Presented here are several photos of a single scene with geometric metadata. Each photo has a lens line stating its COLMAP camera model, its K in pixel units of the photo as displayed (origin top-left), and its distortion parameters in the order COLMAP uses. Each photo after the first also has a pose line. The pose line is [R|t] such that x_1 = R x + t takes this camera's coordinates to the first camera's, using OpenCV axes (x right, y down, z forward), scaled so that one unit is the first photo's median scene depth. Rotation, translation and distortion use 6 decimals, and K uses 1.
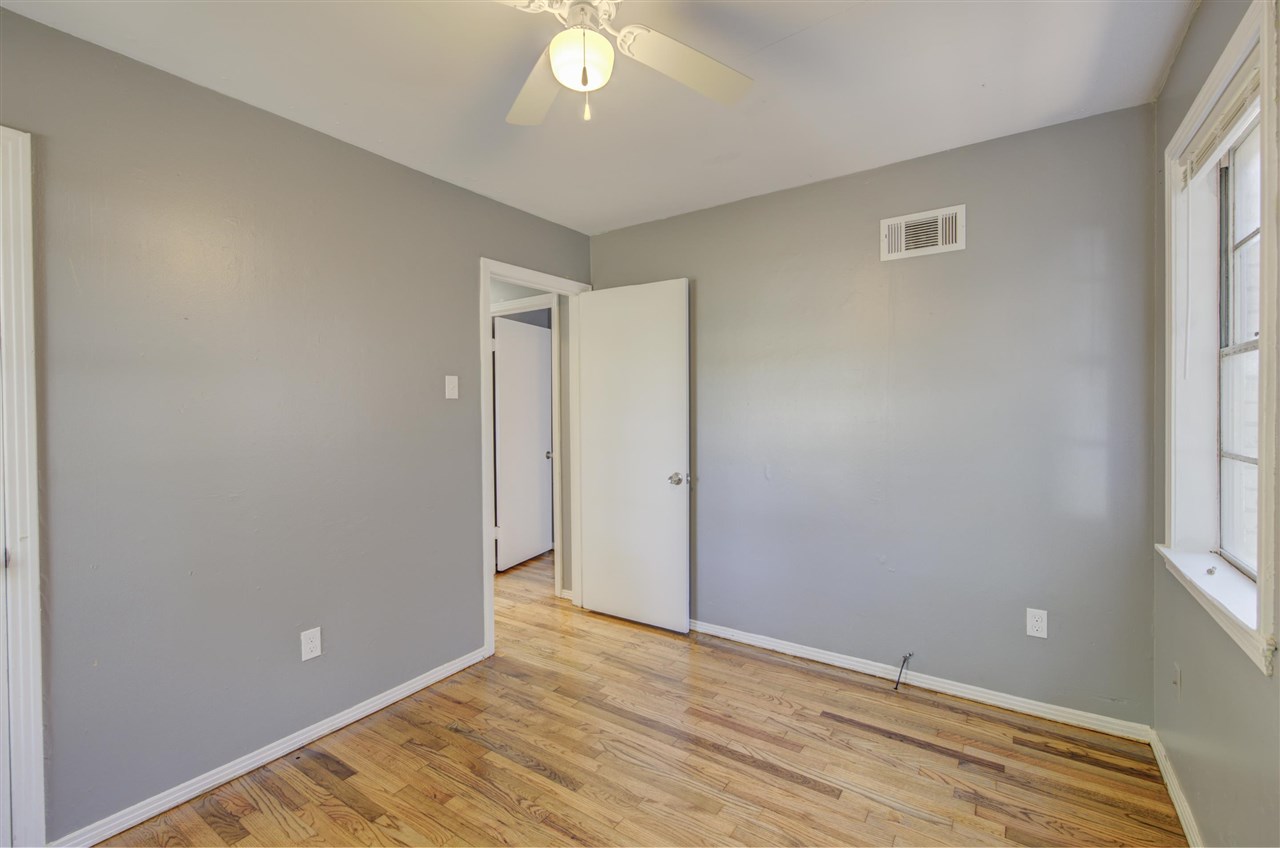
lens RADIAL K [[542.9, 0, 640.6], [0, 542.9, 423.2], [0, 0, 1]] dist [0.000812, -0.000743]
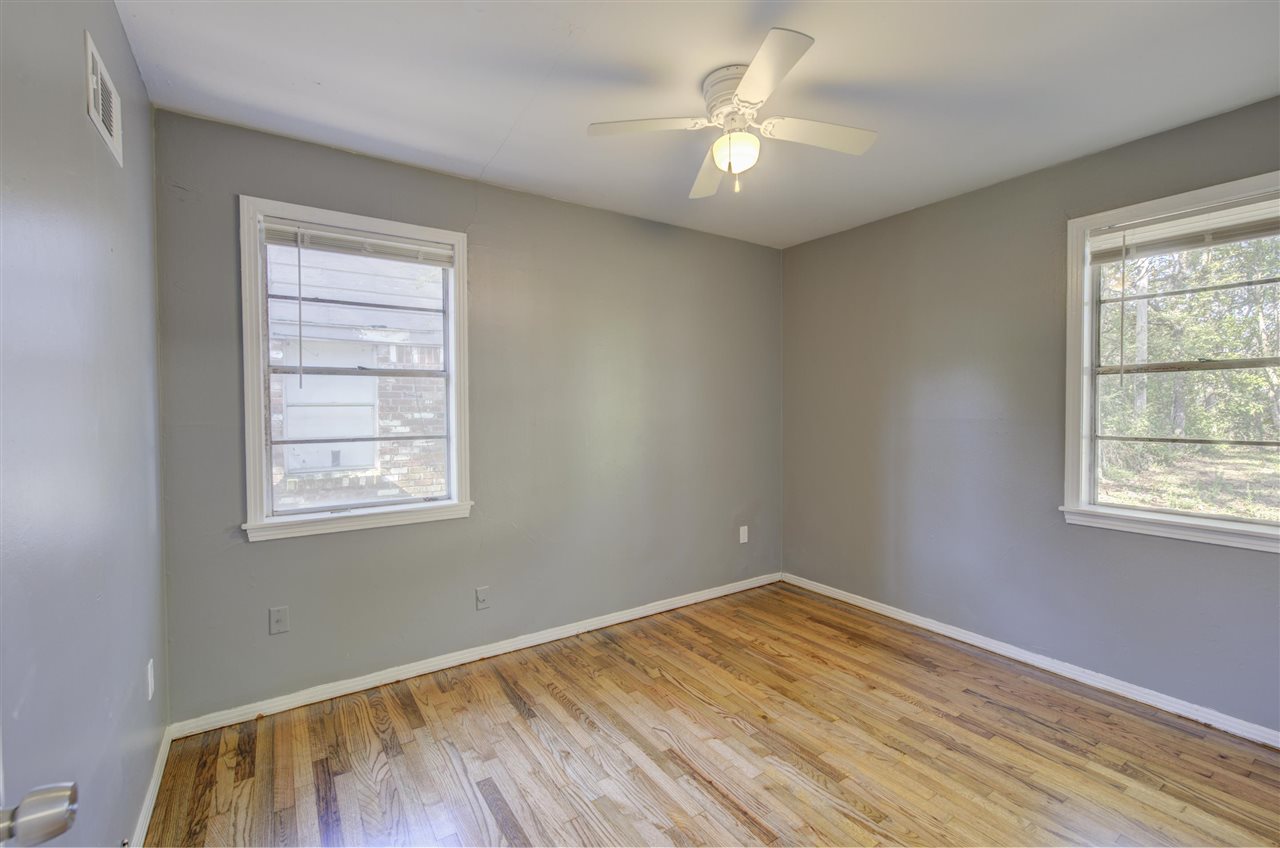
lens RADIAL K [[542.9, 0, 640.6], [0, 542.9, 423.2], [0, 0, 1]] dist [0.000812, -0.000743]
pose [[-0.931644, 0.007467, 0.363295, -0.291260], [0.022325, 0.999076, 0.036717, -0.025465], [-0.362685, 0.042318, -0.930950, 1.824895]]
